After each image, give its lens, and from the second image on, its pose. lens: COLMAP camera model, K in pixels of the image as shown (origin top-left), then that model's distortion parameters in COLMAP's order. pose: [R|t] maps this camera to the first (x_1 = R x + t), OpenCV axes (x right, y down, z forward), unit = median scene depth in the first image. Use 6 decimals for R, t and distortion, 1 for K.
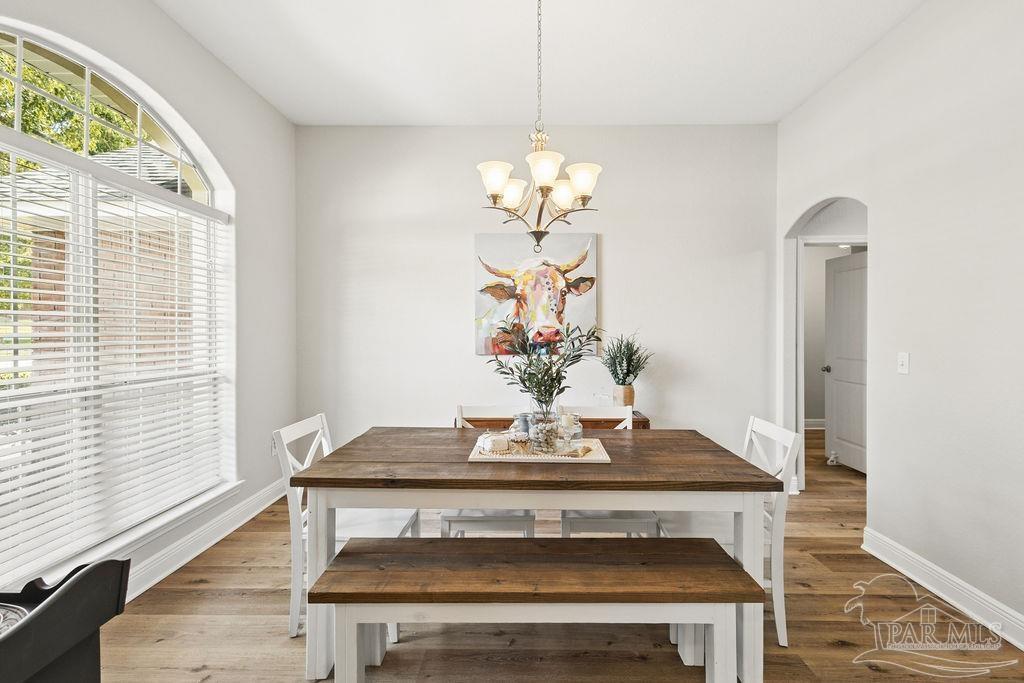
lens RADIAL K [[465.1, 0, 510.4], [0, 465.1, 329.9], [0, 0, 1]] dist [0.001266, -0.000056]
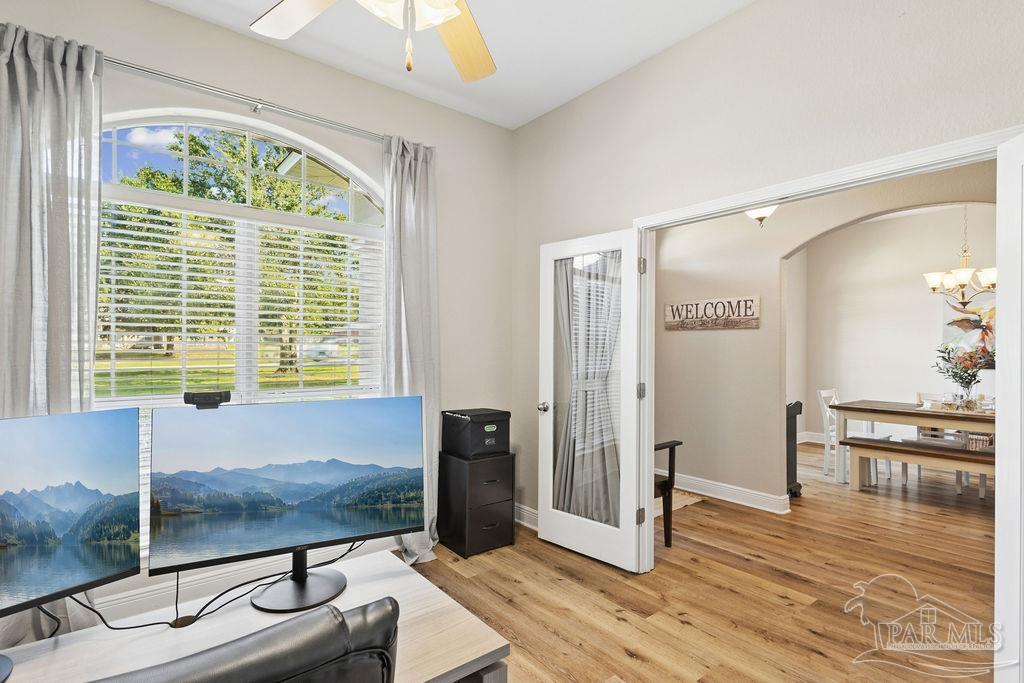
lens RADIAL K [[471.3, 0, 515.3], [0, 471.3, 346.0], [0, 0, 1]] dist [-0.000239, -0.000207]
pose [[0.624331, 0.005137, -0.781143, 0.244684], [-0.007162, 0.999974, 0.000852, -0.006034], [0.781127, 0.005063, 0.624352, -0.985613]]
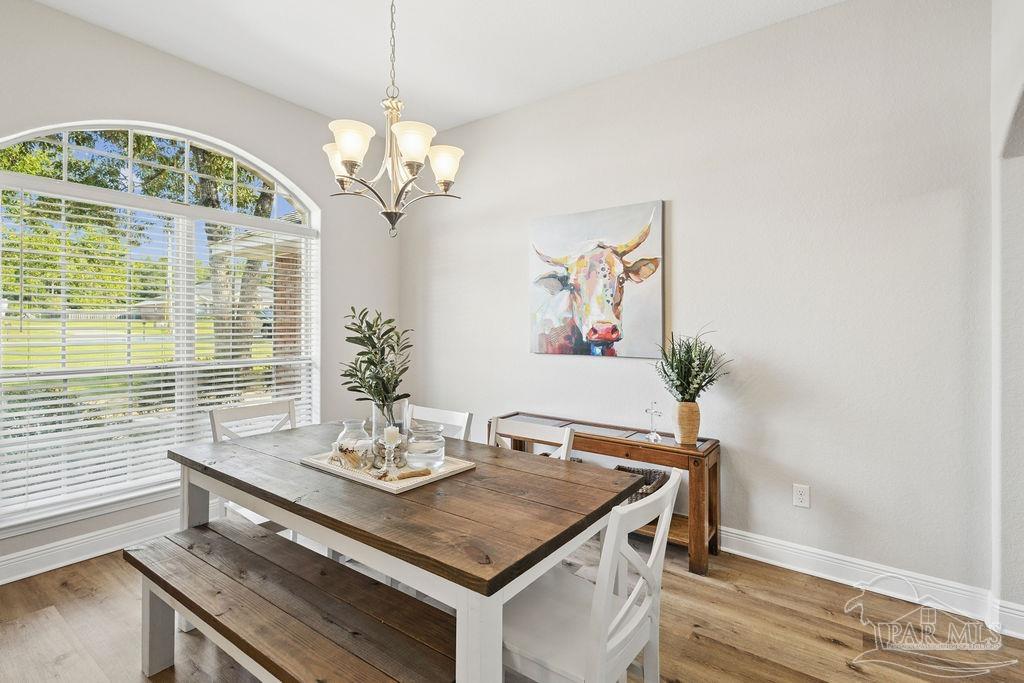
lens RADIAL K [[465.1, 0, 510.4], [0, 465.1, 329.9], [0, 0, 1]] dist [0.001266, -0.000056]
pose [[0.817485, 0.009948, -0.575864, 0.422713], [-0.005449, 0.999940, 0.009538, 0.000159], [0.575924, -0.004659, 0.817490, 0.229300]]
